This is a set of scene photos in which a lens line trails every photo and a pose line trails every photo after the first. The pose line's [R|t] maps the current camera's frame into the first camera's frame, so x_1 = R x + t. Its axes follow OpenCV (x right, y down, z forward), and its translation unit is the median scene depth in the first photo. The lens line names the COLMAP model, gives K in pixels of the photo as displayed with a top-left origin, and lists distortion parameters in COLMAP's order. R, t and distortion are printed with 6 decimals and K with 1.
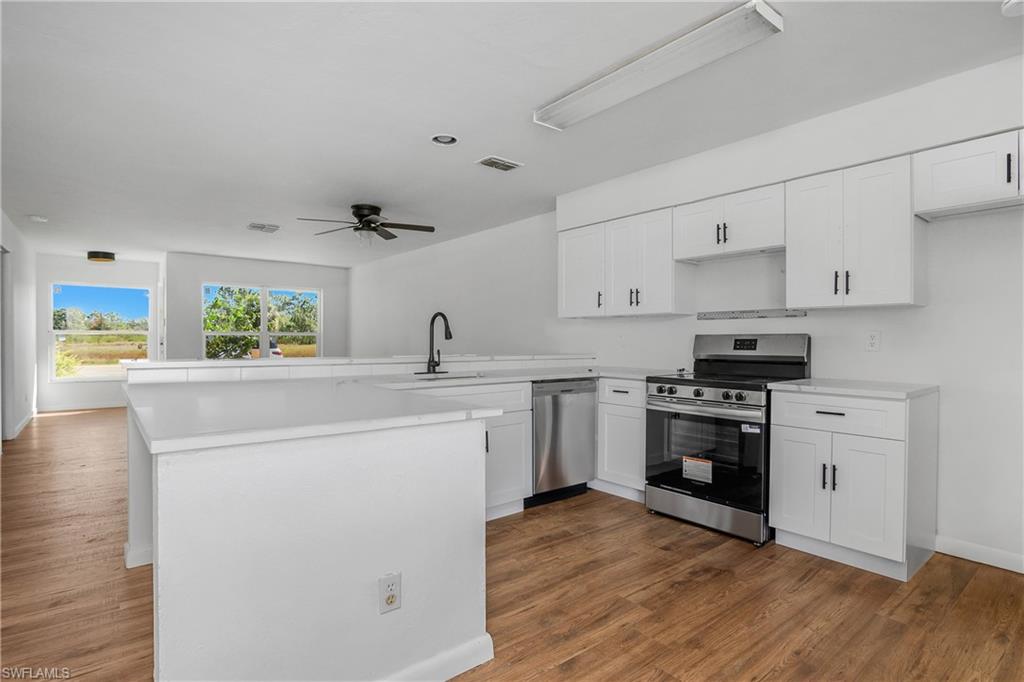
lens RADIAL K [[514.0, 0, 512.0], [0, 514.0, 341.0], [0, 0, 1]] dist [-0.021110, 0.000327]
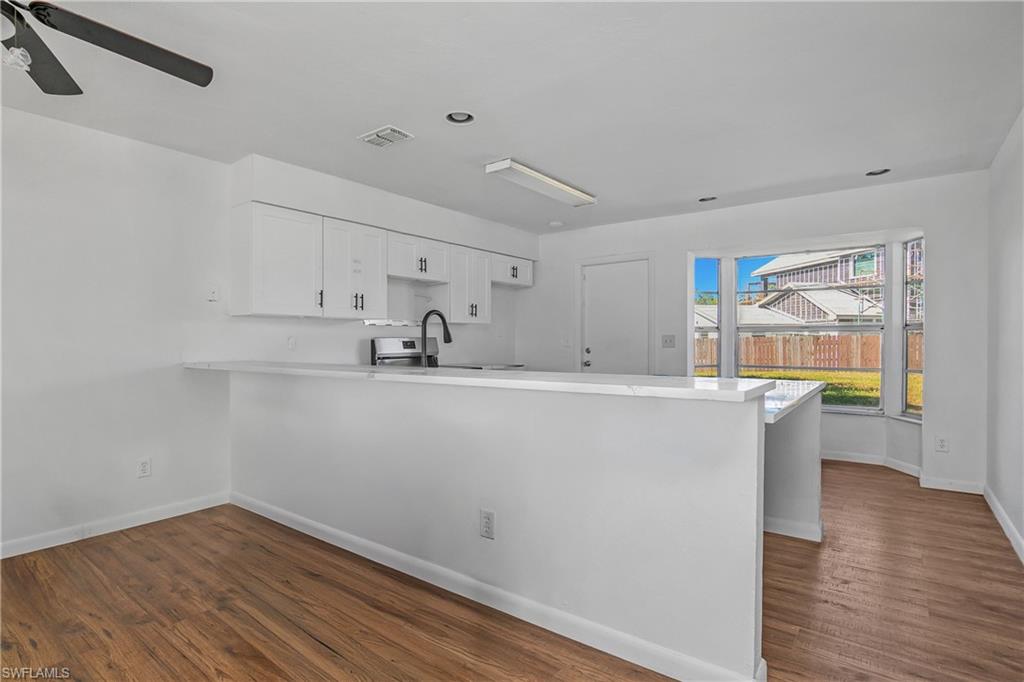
lens RADIAL K [[514.0, 0, 512.0], [0, 514.0, 341.0], [0, 0, 1]] dist [-0.021110, 0.000327]
pose [[-0.240219, -0.003188, 0.970713, -0.989352], [0.006662, 0.999966, 0.004932, -0.009919], [-0.970696, 0.007651, -0.240190, 1.101908]]
